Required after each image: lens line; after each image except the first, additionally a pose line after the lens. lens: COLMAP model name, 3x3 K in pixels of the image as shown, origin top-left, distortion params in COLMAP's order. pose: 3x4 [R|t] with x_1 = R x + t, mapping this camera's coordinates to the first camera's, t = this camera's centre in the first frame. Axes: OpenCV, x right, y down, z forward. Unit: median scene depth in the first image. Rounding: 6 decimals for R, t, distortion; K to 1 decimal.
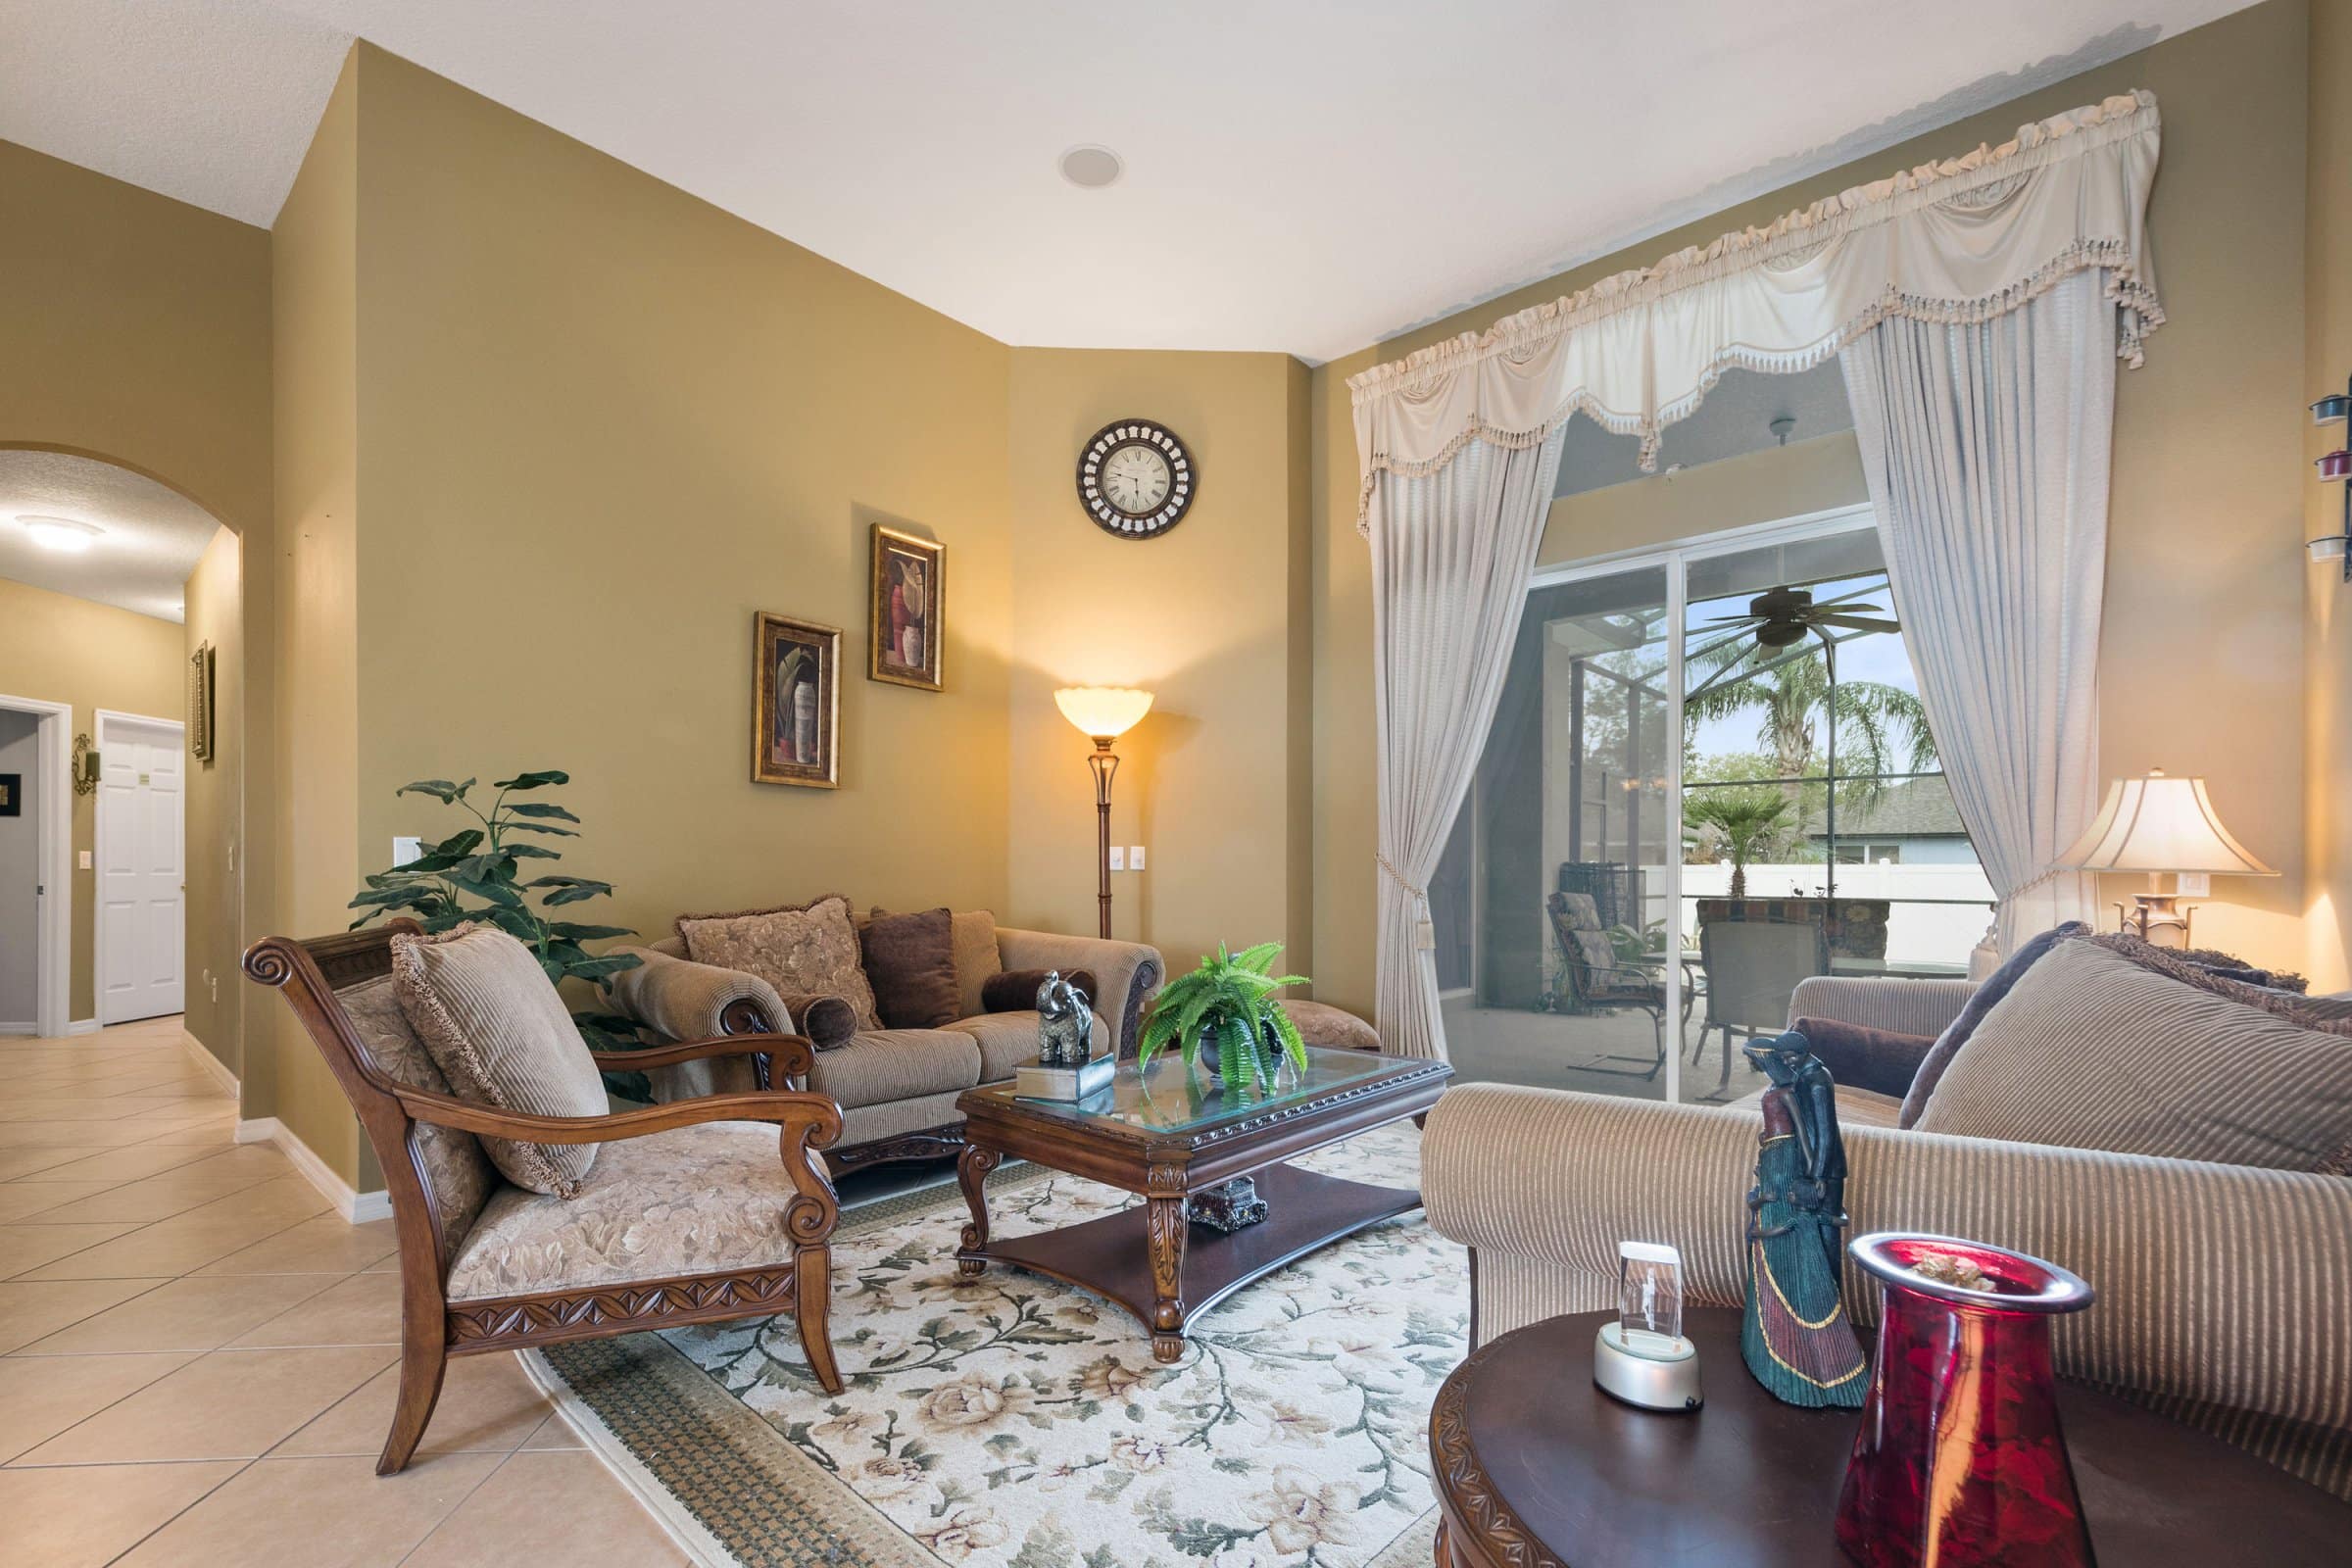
lens RADIAL K [[1040.9, 0, 1159.9], [0, 1040.9, 861.1], [0, 0, 1]] dist [0.000036, -0.000284]
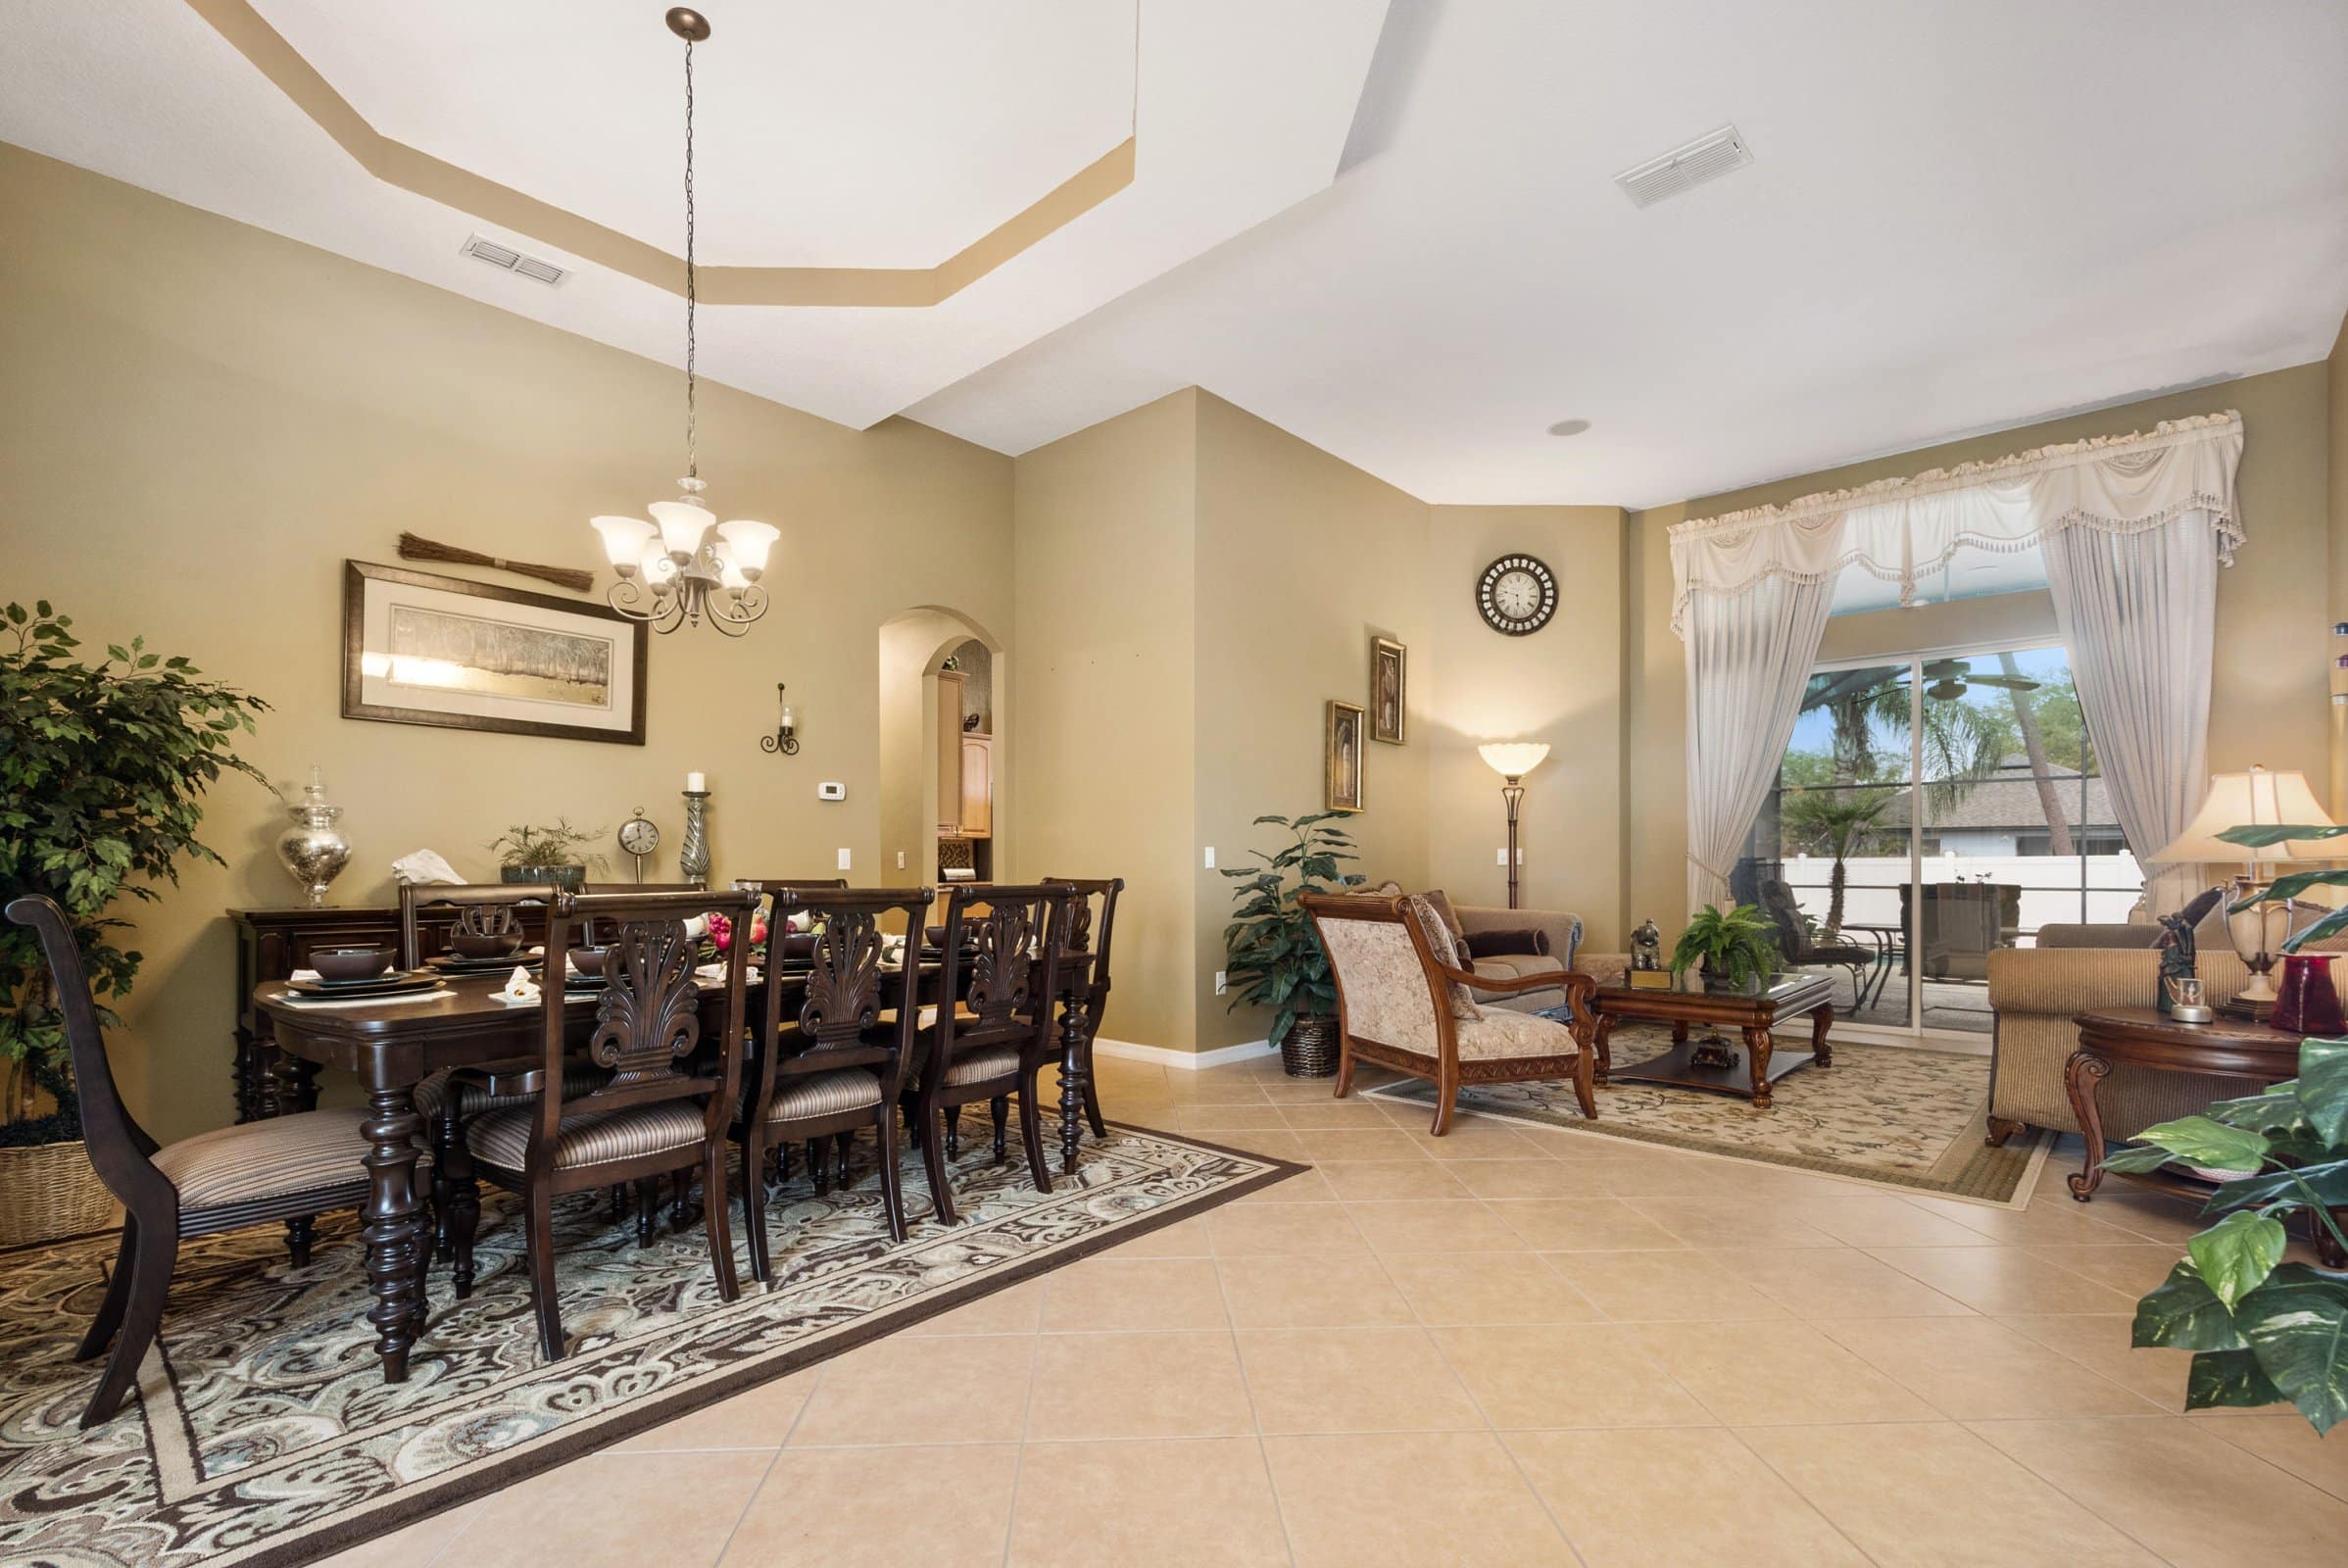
lens RADIAL K [[1048.3, 0, 1172.2], [0, 1048.3, 858.0], [0, 0, 1]] dist [0.001763, -0.001133]
pose [[0.999980, -0.005793, -0.002463, -0.539581], [0.005791, 0.999983, -0.001033, -0.003135], [0.002469, 0.001019, 0.999996, -0.492432]]
